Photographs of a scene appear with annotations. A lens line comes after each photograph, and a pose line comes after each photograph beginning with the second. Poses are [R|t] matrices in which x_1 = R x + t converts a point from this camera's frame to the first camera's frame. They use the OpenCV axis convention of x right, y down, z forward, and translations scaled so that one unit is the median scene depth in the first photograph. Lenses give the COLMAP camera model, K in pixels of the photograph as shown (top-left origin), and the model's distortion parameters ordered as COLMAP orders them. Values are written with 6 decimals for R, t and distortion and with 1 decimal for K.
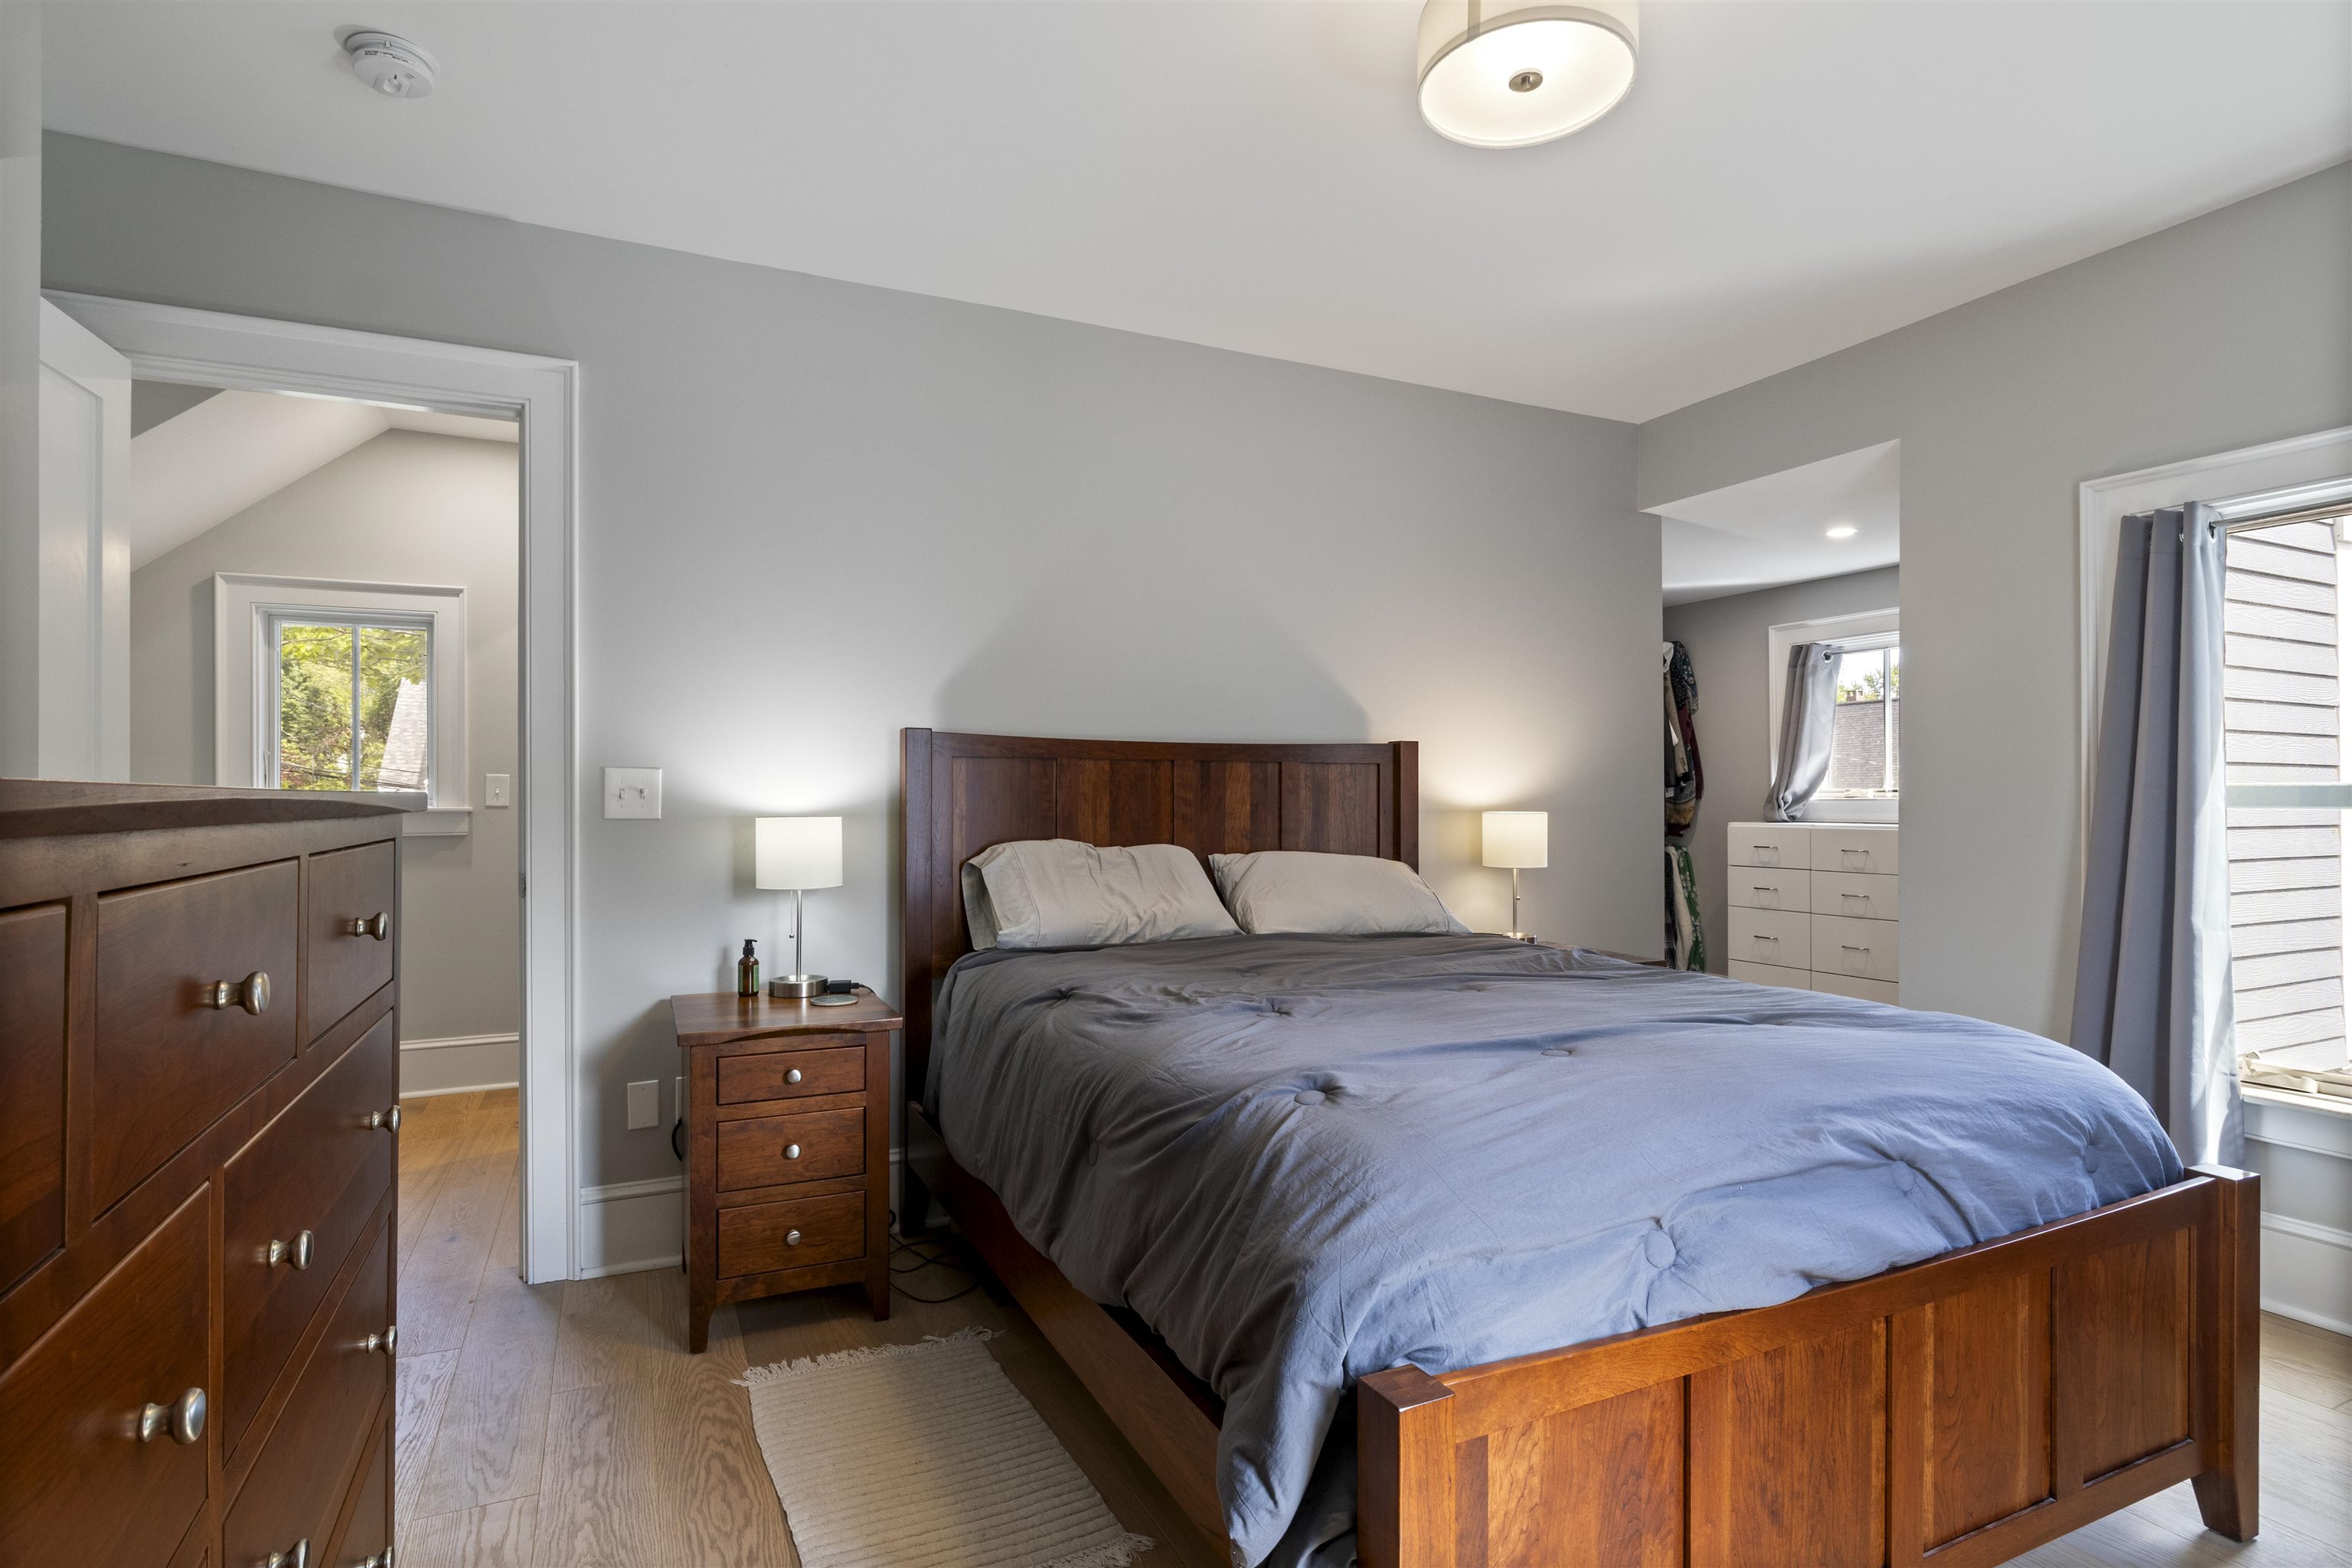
lens RADIAL K [[1181.1, 0, 1170.0], [0, 1181.1, 793.6], [0, 0, 1]] dist [0.001218, 0.000054]
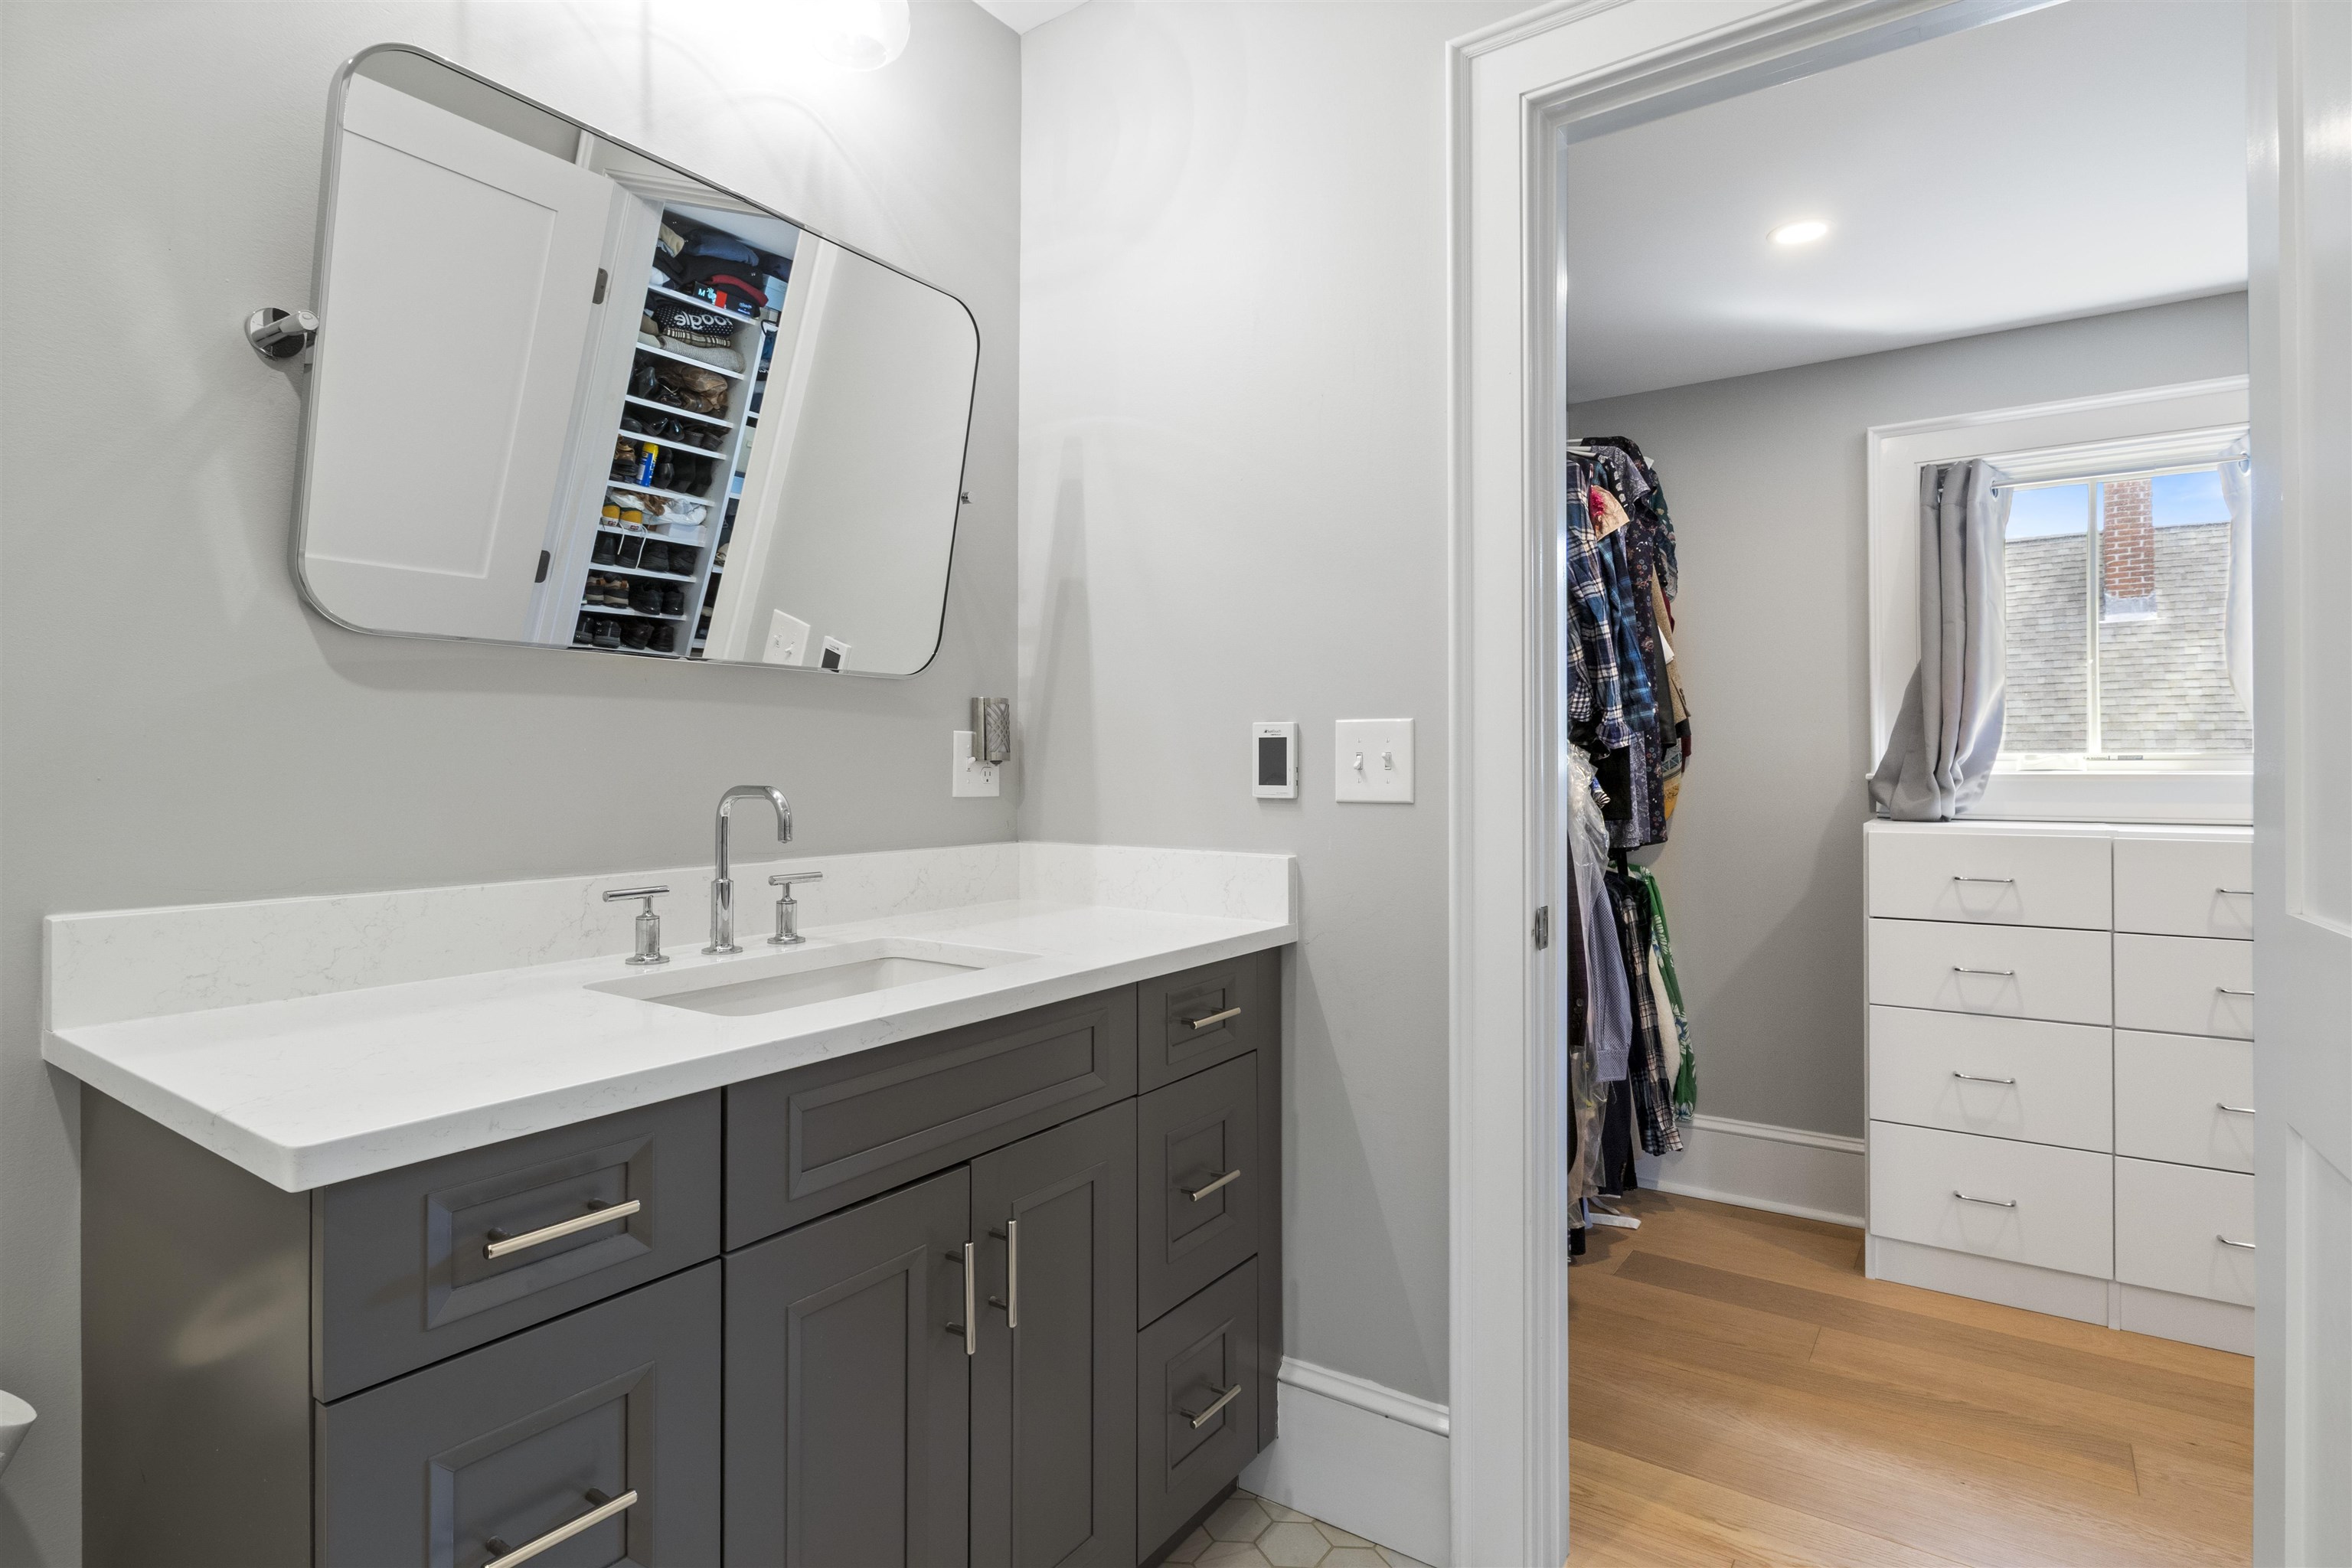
lens RADIAL K [[1181.1, 0, 1170.0], [0, 1181.1, 793.6], [0, 0, 1]] dist [0.001218, 0.000054]
pose [[0.869499, -0.008454, 0.493862, 0.006624], [-0.001733, 0.999795, 0.020165, 0.003496], [-0.493932, -0.018389, 0.869306, 0.735762]]
